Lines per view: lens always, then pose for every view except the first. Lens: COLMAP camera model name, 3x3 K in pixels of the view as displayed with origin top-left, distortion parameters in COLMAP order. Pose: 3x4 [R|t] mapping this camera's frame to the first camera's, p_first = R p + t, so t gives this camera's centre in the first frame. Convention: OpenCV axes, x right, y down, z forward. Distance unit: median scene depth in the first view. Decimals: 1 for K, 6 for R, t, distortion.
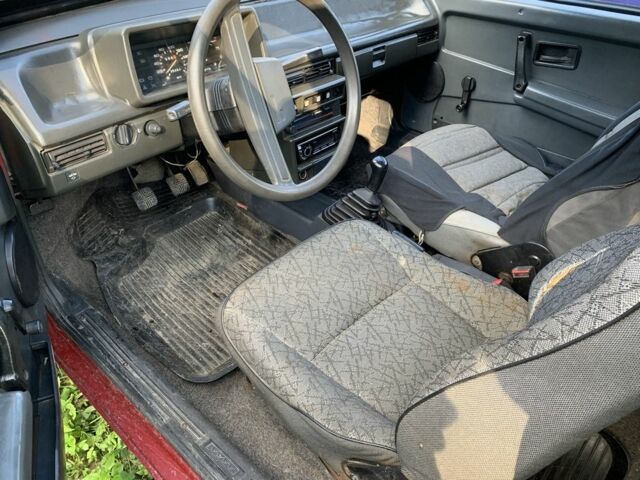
lens RADIAL K [[493.2, 0, 320.3], [0, 493.2, 240.0], [0, 0, 1]] dist [0.012327, -0.003696]
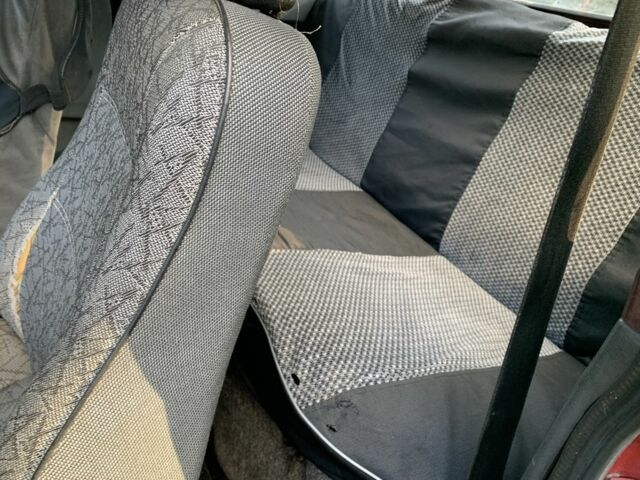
lens RADIAL K [[493.2, 0, 321.1], [0, 493.2, 240.5], [0, 0, 1]] dist [0.012327, -0.003696]
pose [[0.306389, -0.465081, 0.830557, 0.032775], [0.456423, 0.837457, 0.300571, 0.054348], [-0.835346, 0.286994, 0.468862, 0.438575]]
